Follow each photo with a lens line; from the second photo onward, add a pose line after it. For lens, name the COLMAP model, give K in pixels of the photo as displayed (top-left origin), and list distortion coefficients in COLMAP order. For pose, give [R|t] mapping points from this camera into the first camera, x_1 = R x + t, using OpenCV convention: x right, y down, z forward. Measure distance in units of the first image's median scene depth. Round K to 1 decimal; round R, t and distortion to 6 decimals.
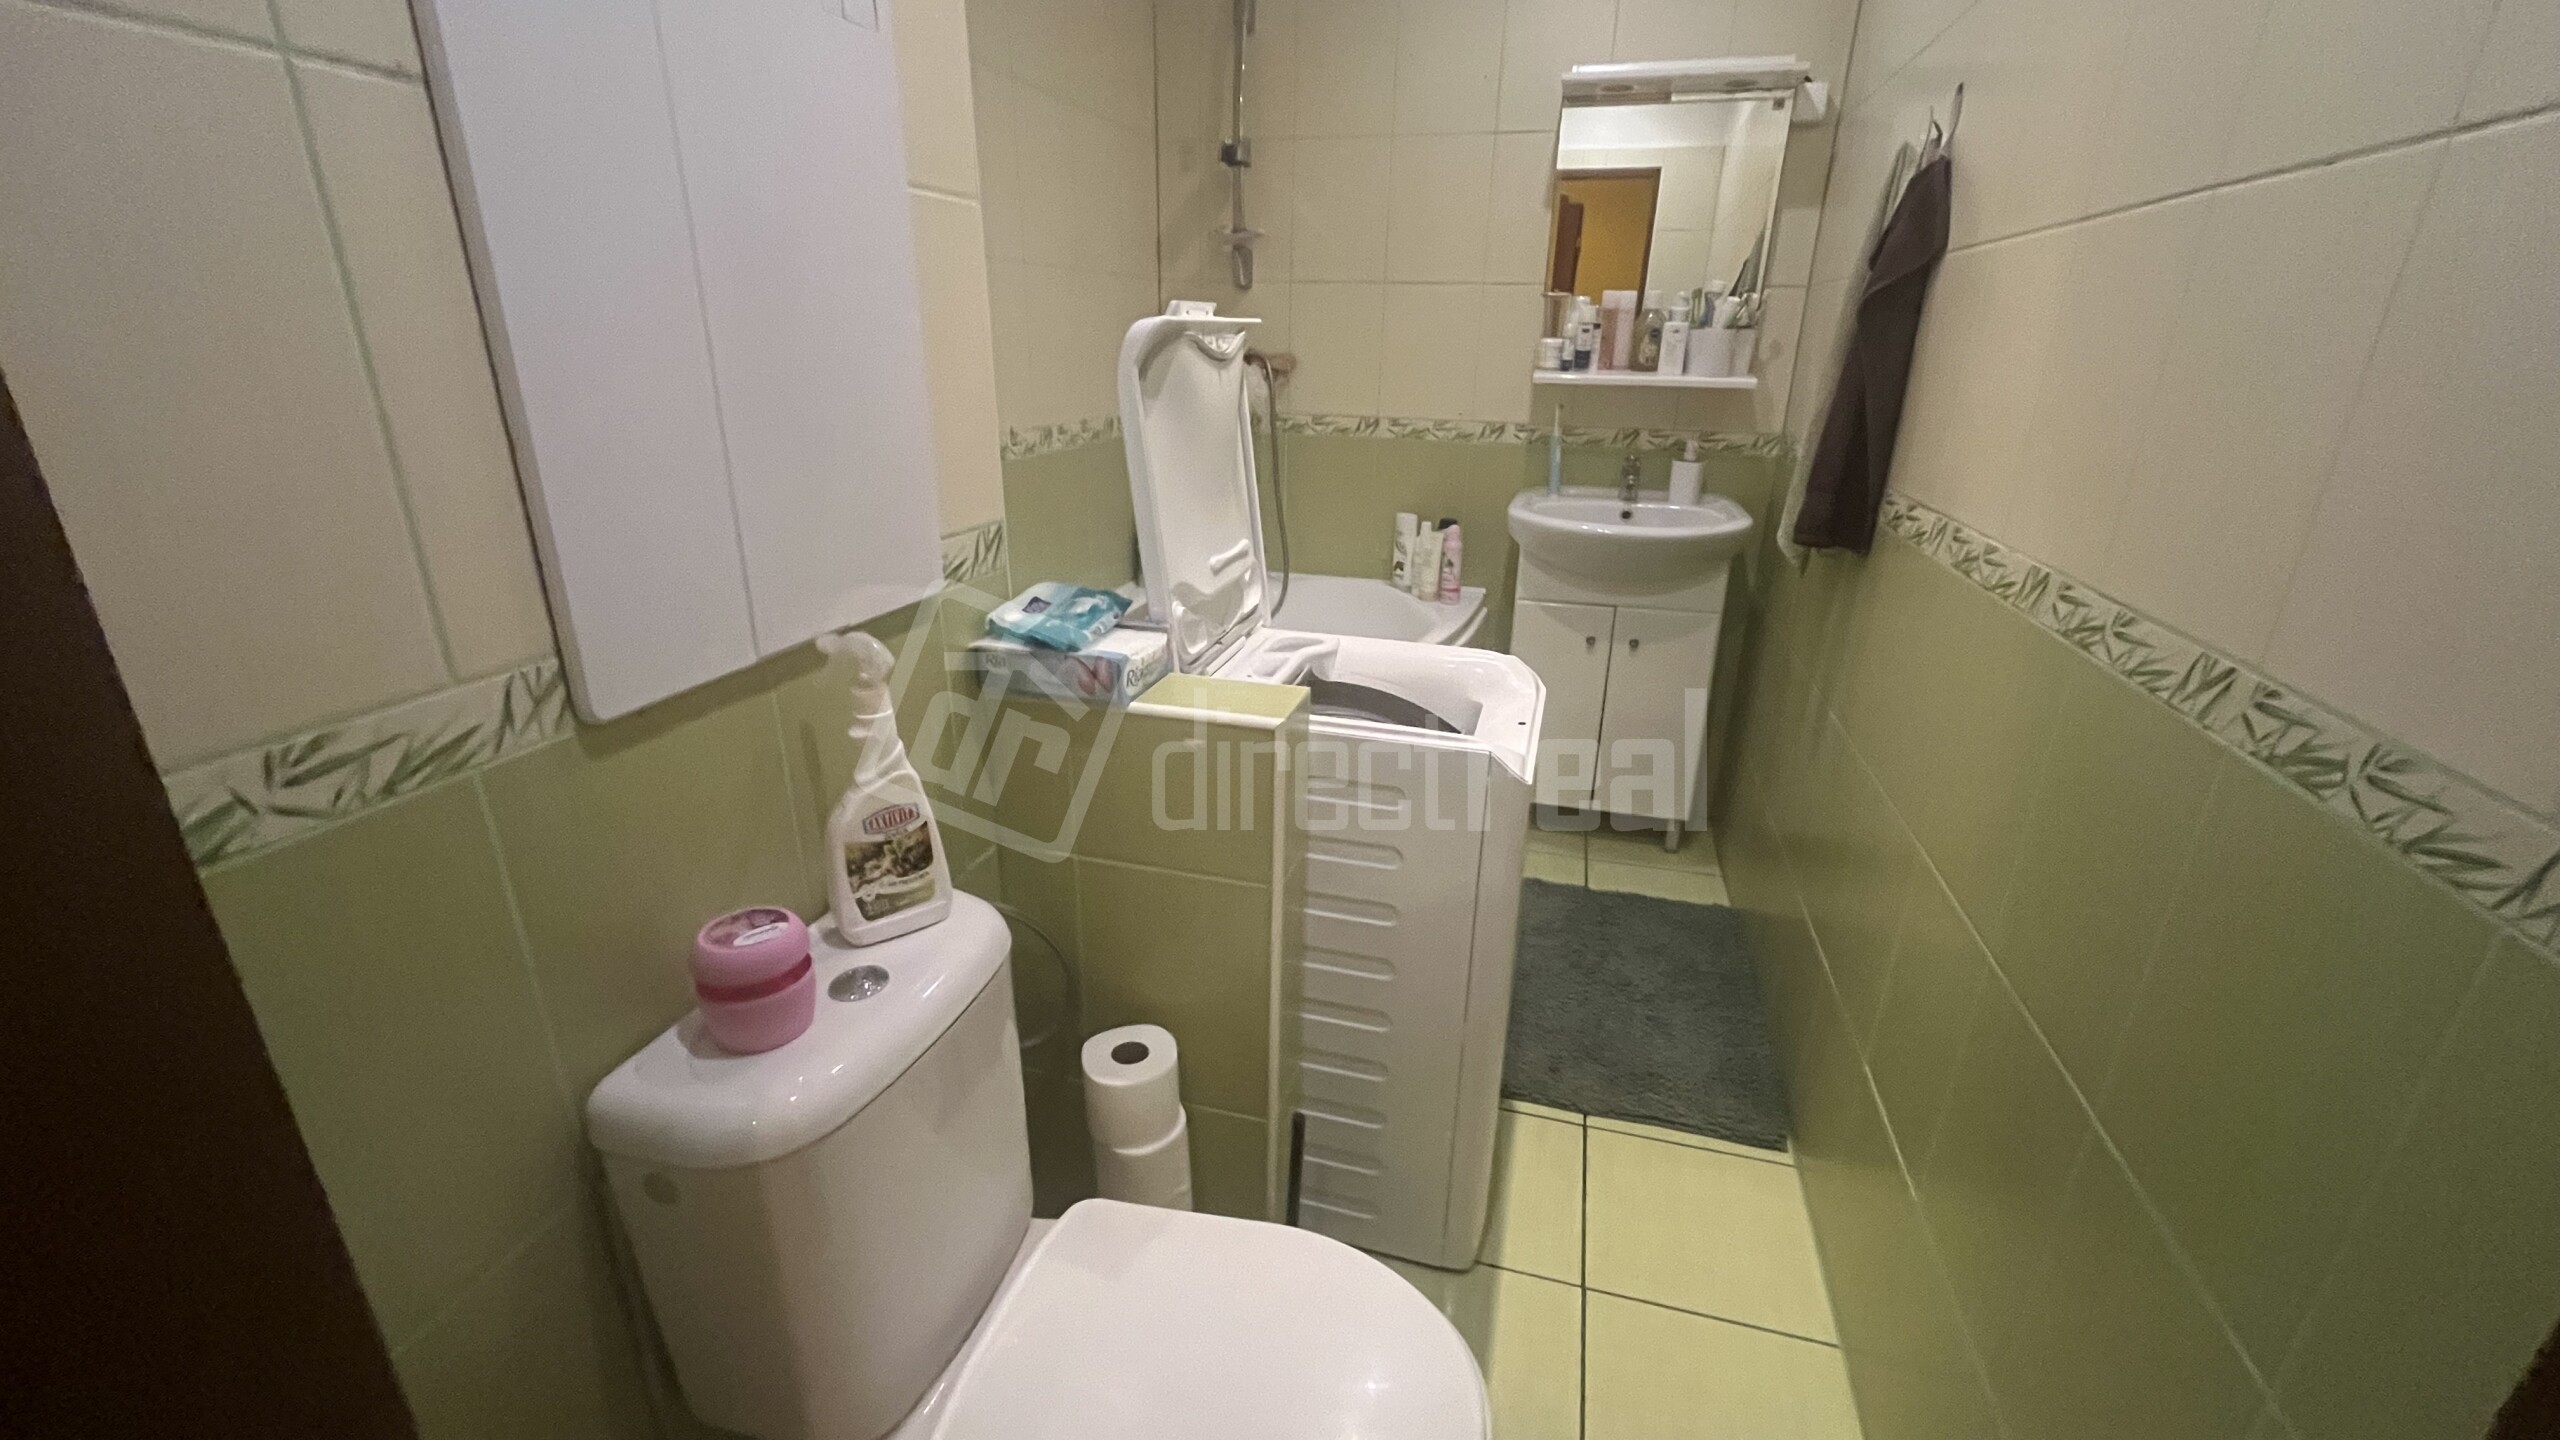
lens RADIAL K [[1038.5, 0, 1280.0], [0, 1038.5, 720.0], [0, 0, 1]] dist [-0.002940, 0.000584]
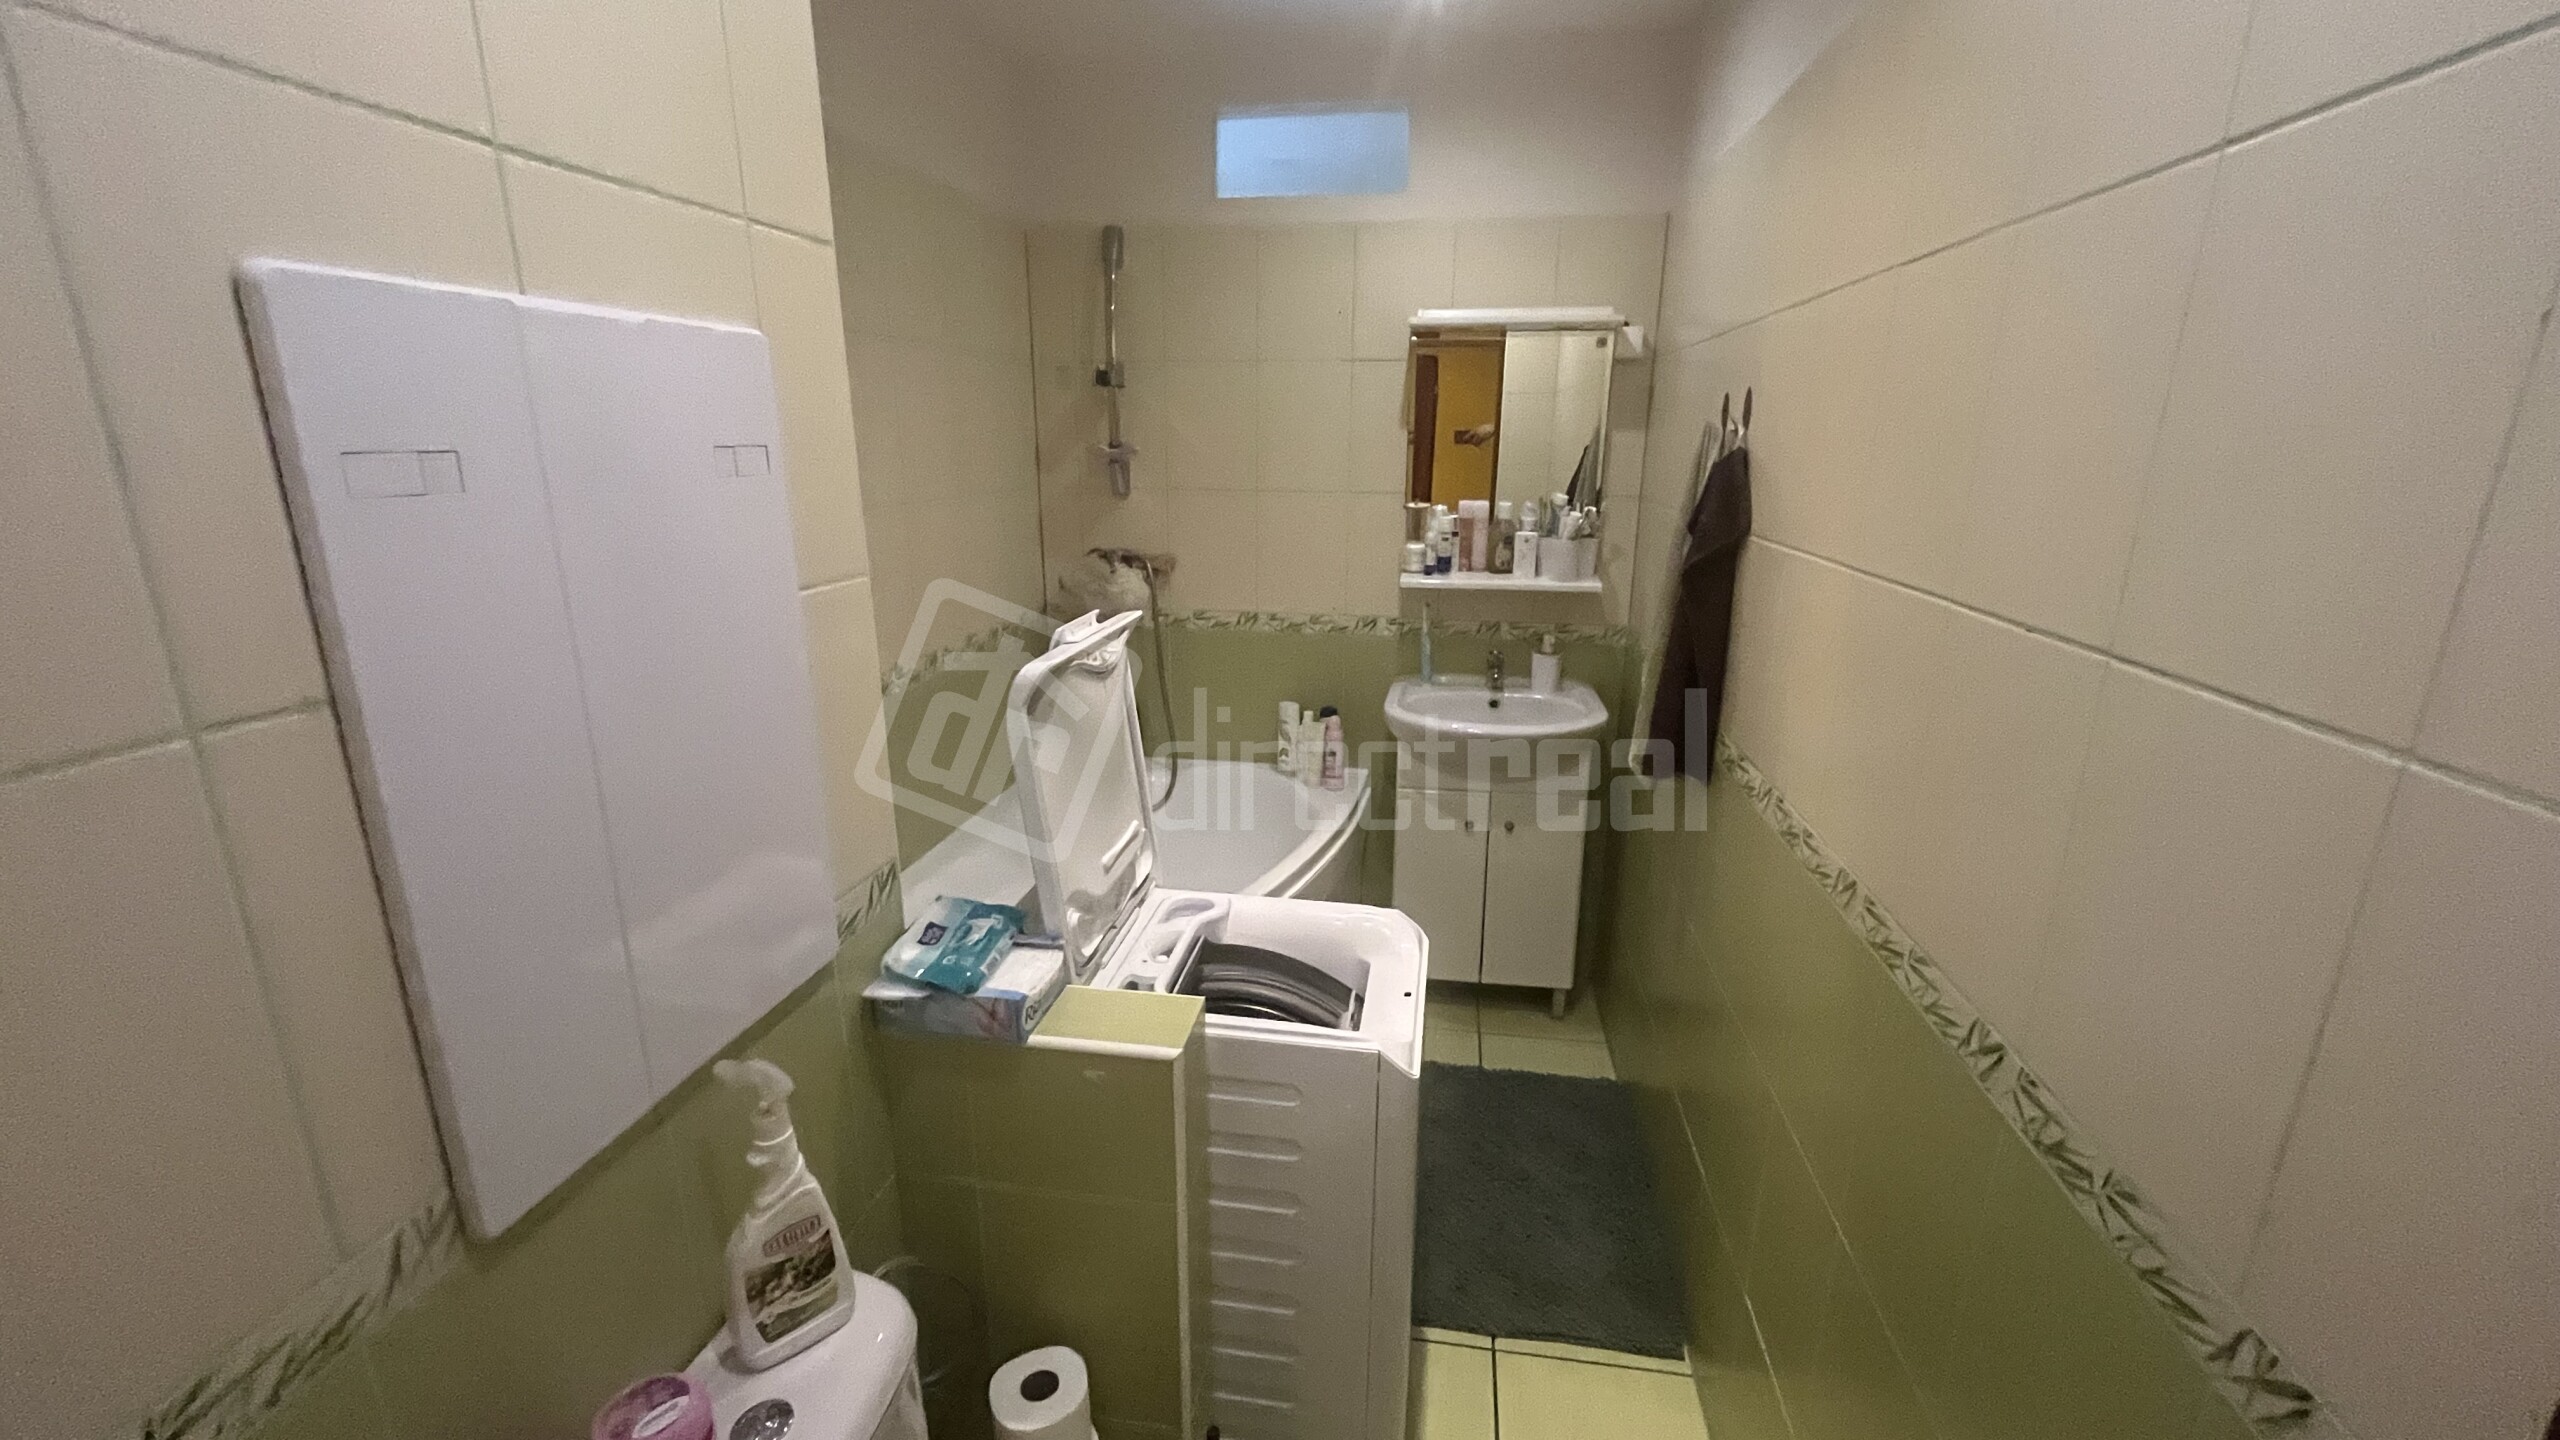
lens RADIAL K [[1038.5, 0, 1280.0], [0, 1038.5, 720.0], [0, 0, 1]] dist [-0.002940, 0.000584]
pose [[0.993440, -0.042592, 0.106125, 0.004146], [0.051554, 0.995200, -0.083179, -0.167393], [-0.102073, 0.088105, 0.990868, -0.046729]]
